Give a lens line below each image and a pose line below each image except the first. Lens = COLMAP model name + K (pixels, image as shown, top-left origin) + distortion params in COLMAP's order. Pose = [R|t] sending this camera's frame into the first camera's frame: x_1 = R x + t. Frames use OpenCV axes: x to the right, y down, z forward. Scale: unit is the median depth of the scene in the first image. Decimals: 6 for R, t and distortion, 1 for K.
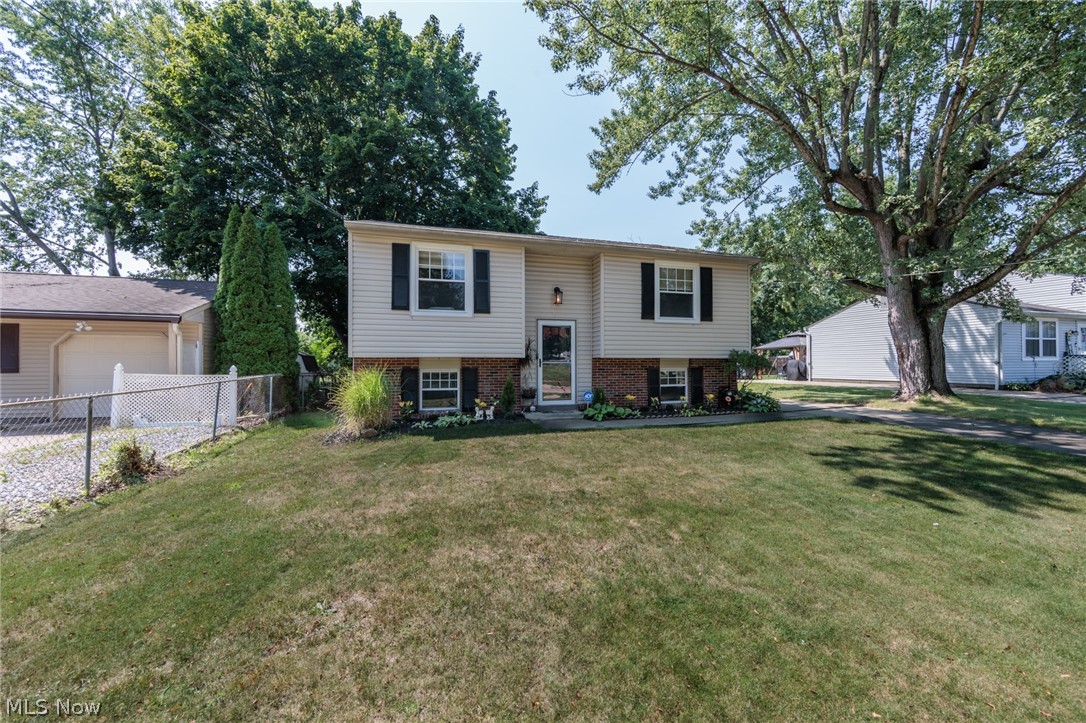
lens RADIAL K [[427.9, 0, 547.5], [0, 427.9, 362.3], [0, 0, 1]] dist [-0.003589, -0.000228]
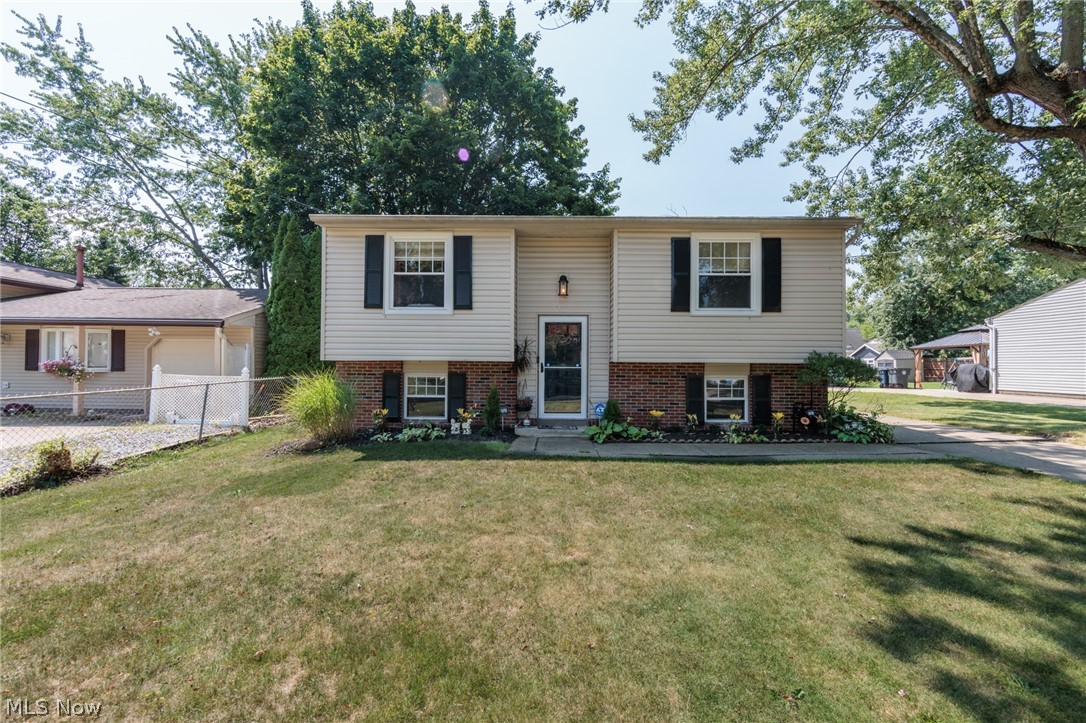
lens RADIAL K [[427.9, 0, 544.8], [0, 427.9, 362.0], [0, 0, 1]] dist [-0.003589, -0.000228]
pose [[0.954866, 0.006592, -0.296962, 0.227311], [-0.006550, 0.999978, 0.001135, -0.010060], [0.296963, 0.000861, 0.954889, 0.199689]]
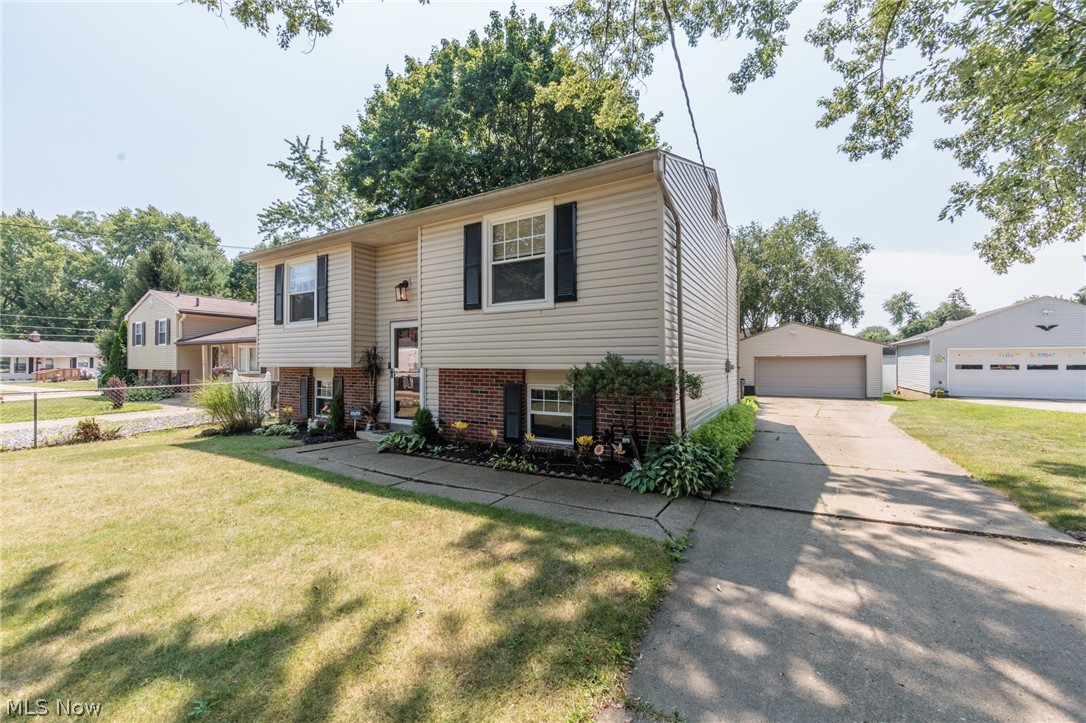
lens RADIAL K [[427.9, 0, 543.2], [0, 427.9, 361.2], [0, 0, 1]] dist [-0.003589, -0.000228]
pose [[0.677141, -0.002547, -0.735849, 0.776362], [0.001013, 0.999996, -0.002530, -0.019269], [0.735853, 0.000968, 0.677141, 0.625165]]
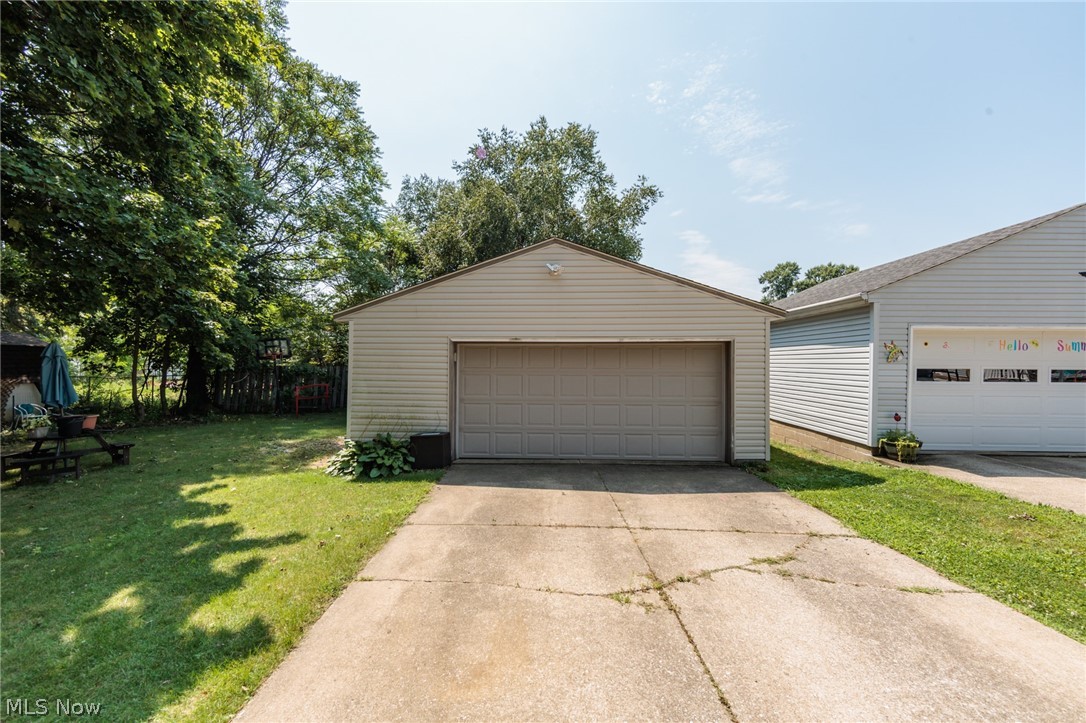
lens RADIAL K [[427.9, 0, 543.7], [0, 427.9, 361.8], [0, 0, 1]] dist [-0.003589, -0.000228]
pose [[0.942683, 0.007135, -0.333612, 0.275970], [-0.006144, 0.999973, 0.004024, -0.018041], [0.333632, -0.001743, 0.942702, 2.303735]]
